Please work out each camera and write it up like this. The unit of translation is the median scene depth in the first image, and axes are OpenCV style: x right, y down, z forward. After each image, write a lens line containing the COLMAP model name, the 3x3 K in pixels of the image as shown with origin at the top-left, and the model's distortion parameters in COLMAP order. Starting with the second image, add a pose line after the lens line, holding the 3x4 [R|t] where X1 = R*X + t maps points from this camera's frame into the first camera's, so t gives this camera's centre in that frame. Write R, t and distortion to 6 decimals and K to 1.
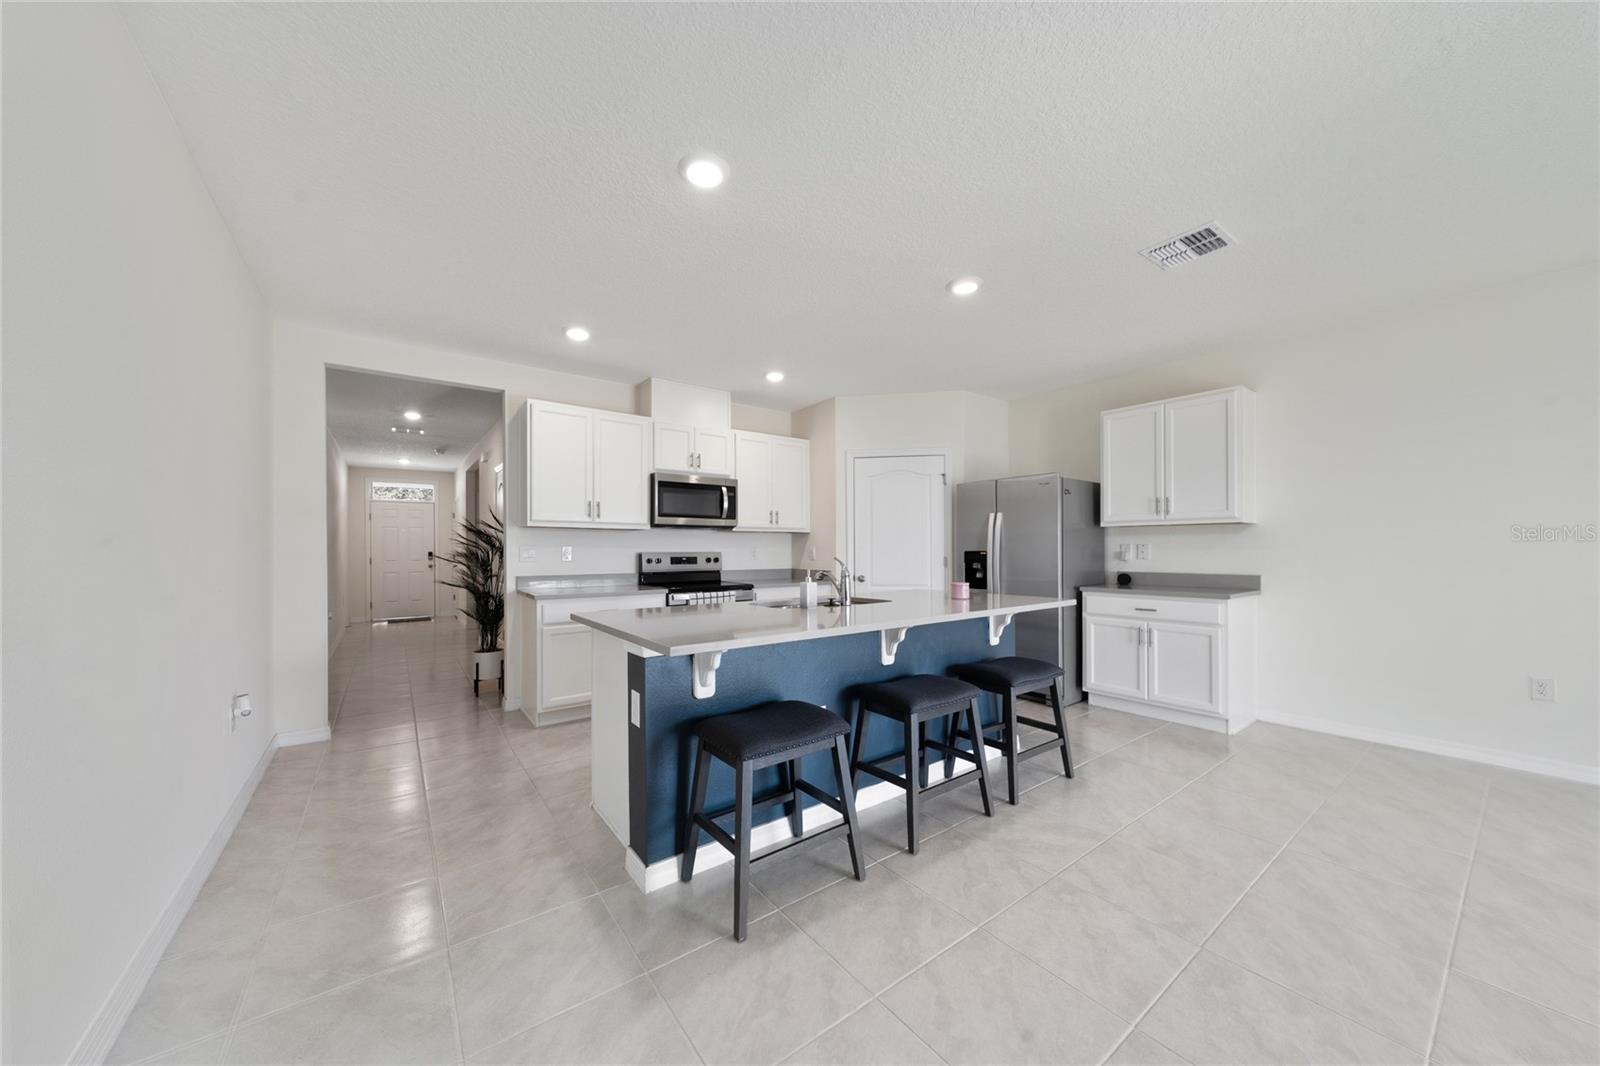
lens RADIAL K [[551.4, 0, 800.6], [0, 551.4, 550.2], [0, 0, 1]] dist [0.000587, 0.000045]
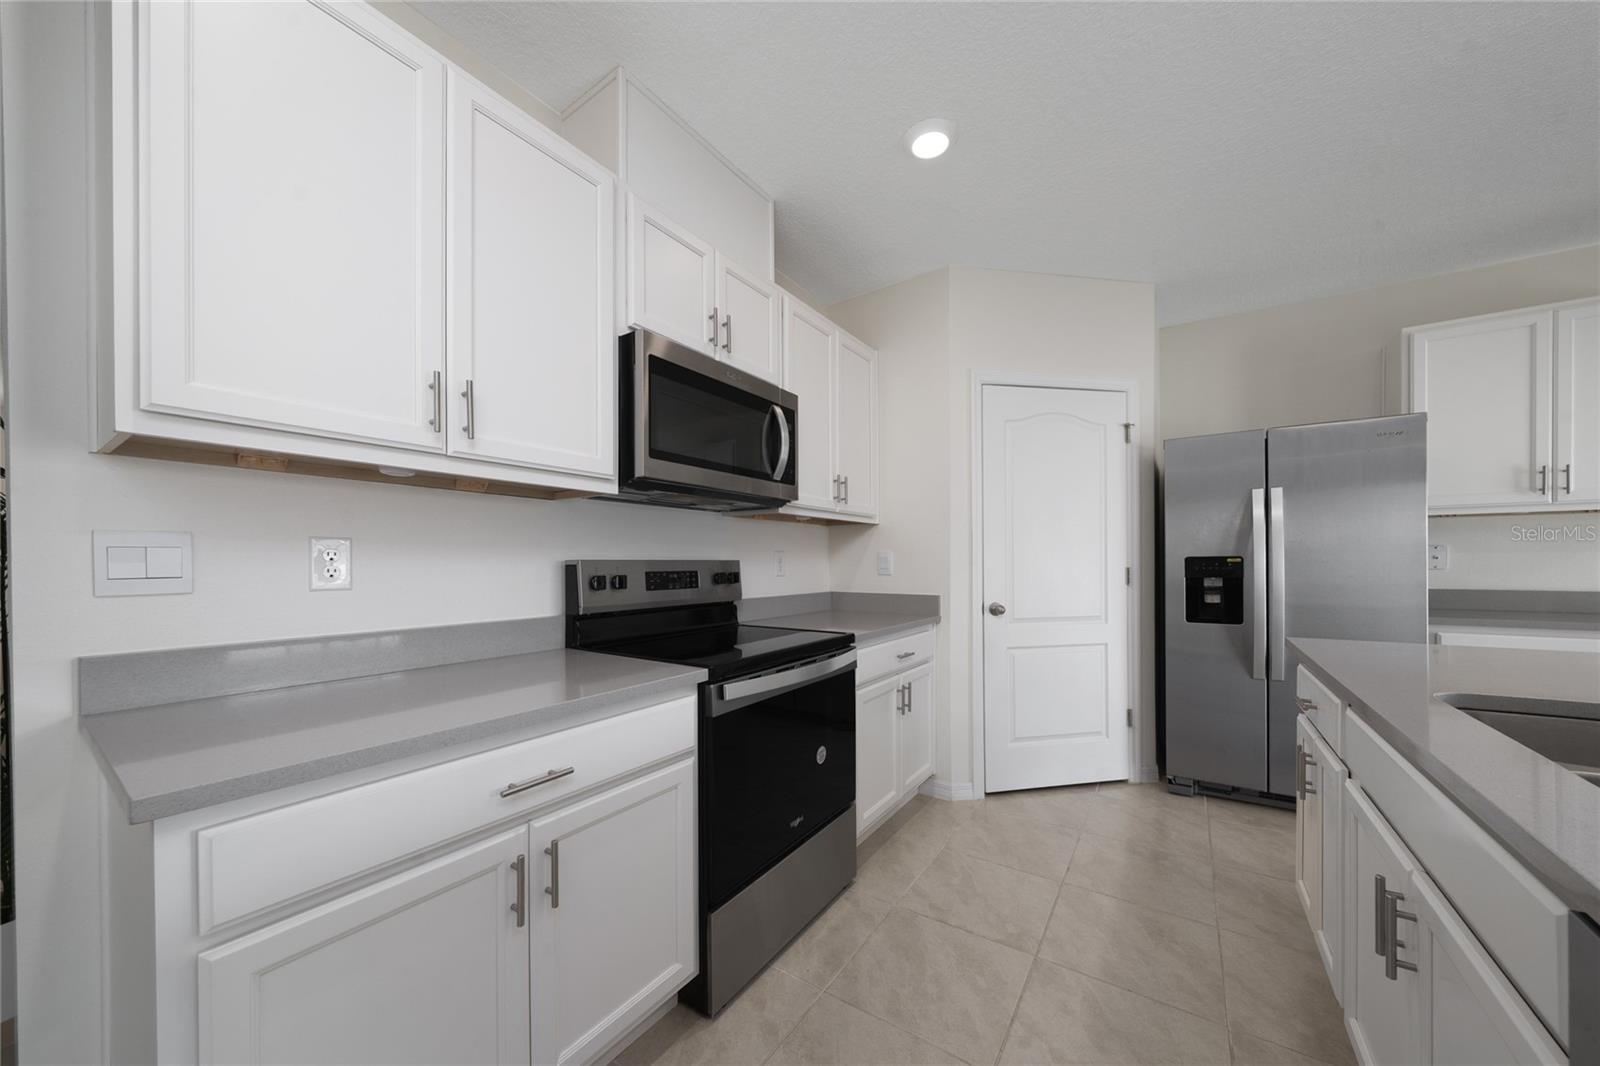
lens RADIAL K [[557.1, 0, 805.1], [0, 557.1, 560.2], [0, 0, 1]] dist [-0.000389, -0.000013]
pose [[0.942555, -0.002243, 0.334043, -0.267535], [0.003278, 0.999991, -0.002536, 0.005074], [-0.334034, 0.003485, 0.942554, 0.598418]]
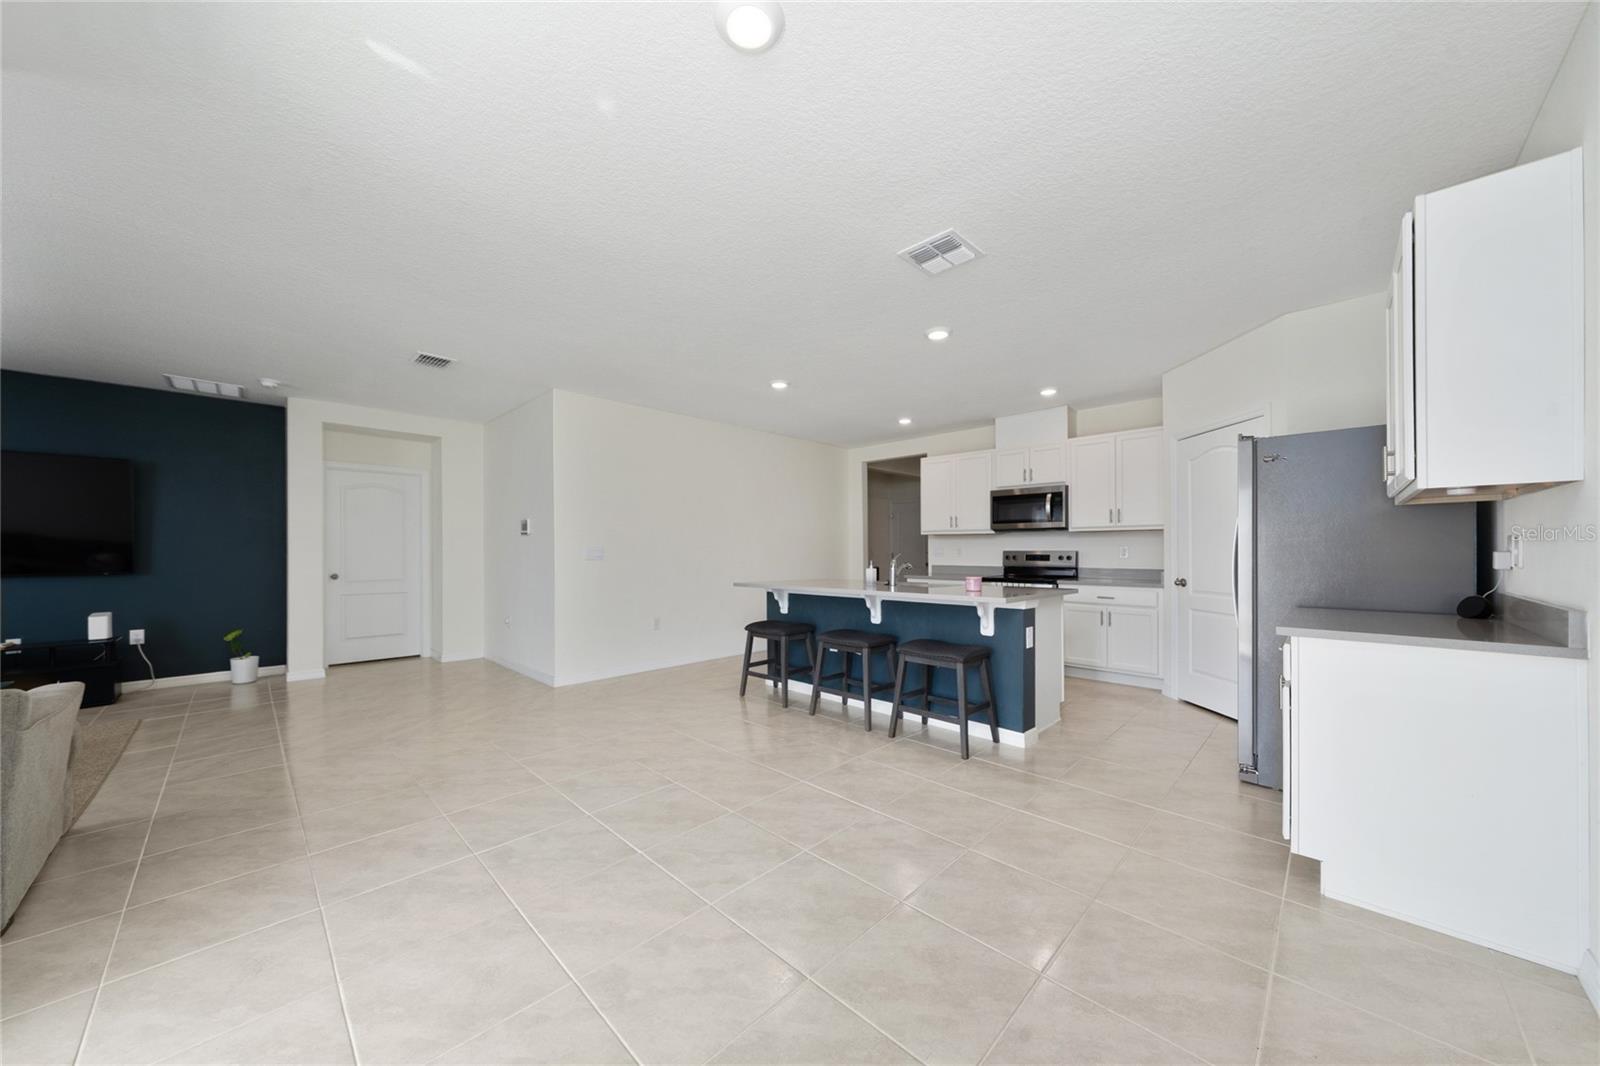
lens RADIAL K [[557.1, 0, 805.1], [0, 557.1, 560.2], [0, 0, 1]] dist [-0.000389, -0.000013]
pose [[0.153419, 0.016640, -0.988021, 0.943479], [-0.002450, 0.999862, 0.016459, 0.005649], [0.988158, -0.000105, 0.153438, 0.329656]]
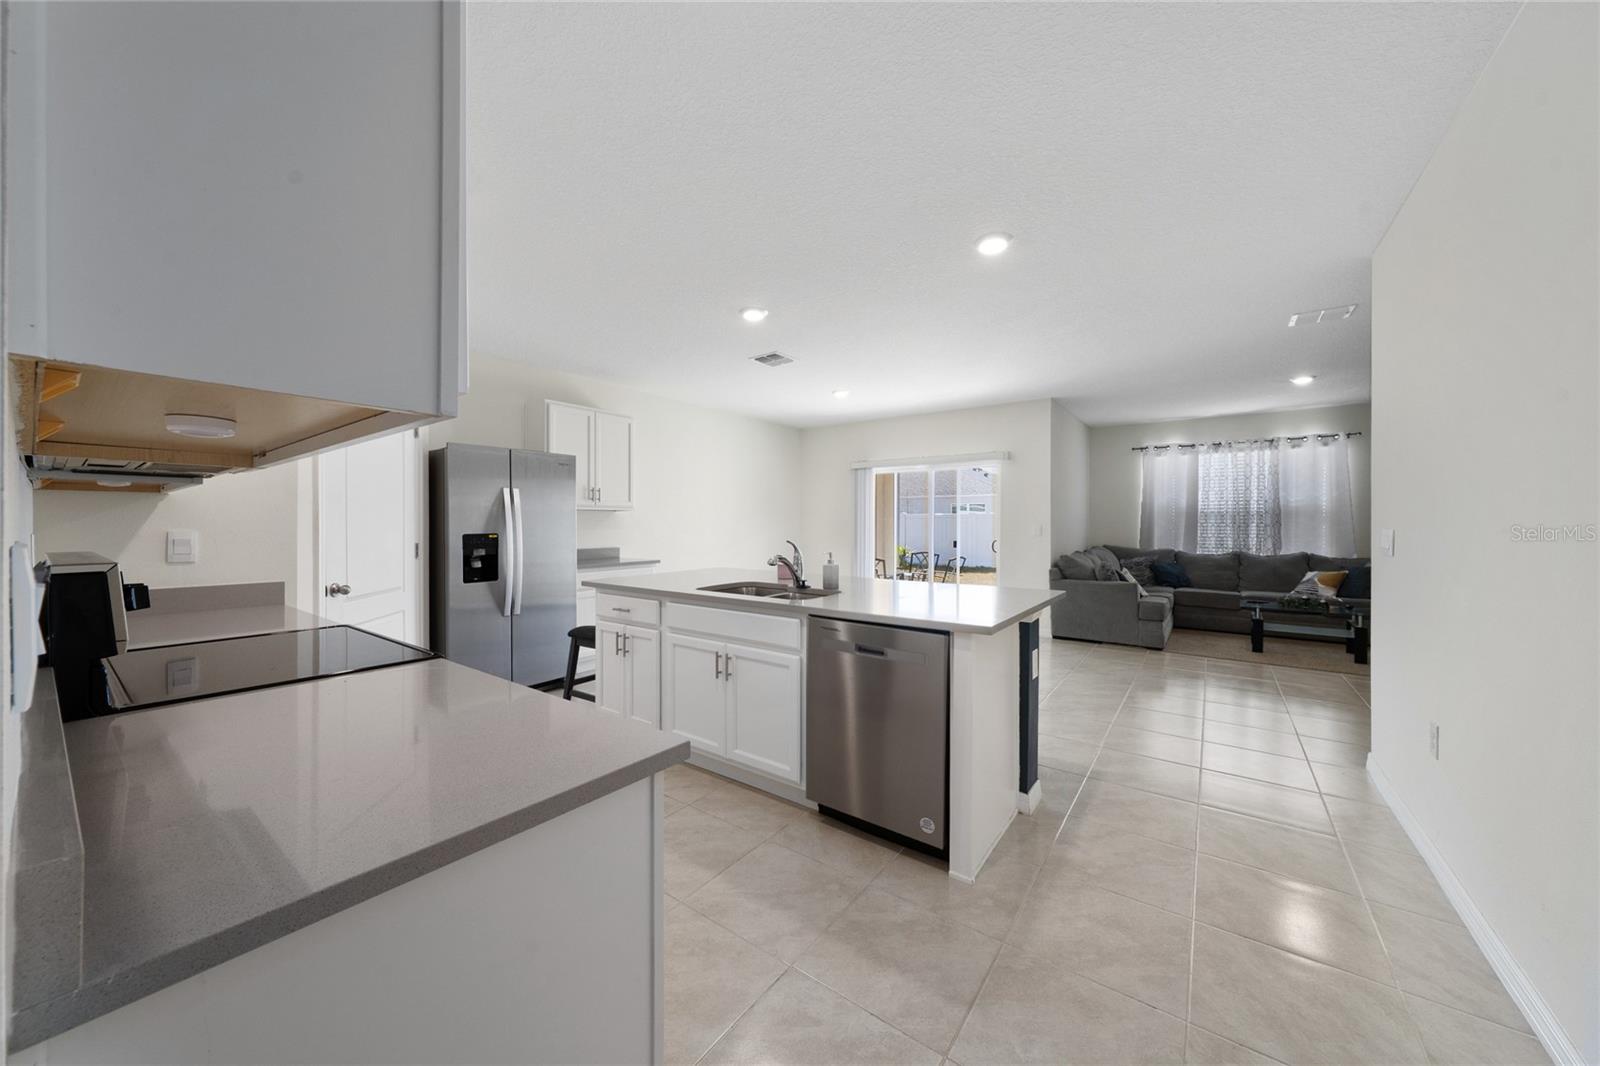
lens RADIAL K [[563.9, 0, 794.0], [0, 563.9, 524.7], [0, 0, 1]] dist [0.000448, -0.000008]
pose [[-0.289115, 0.002513, 0.957291, -0.574559], [0.003556, 0.999992, -0.001551, -0.008751], [-0.957288, 0.002956, -0.289122, 0.802262]]
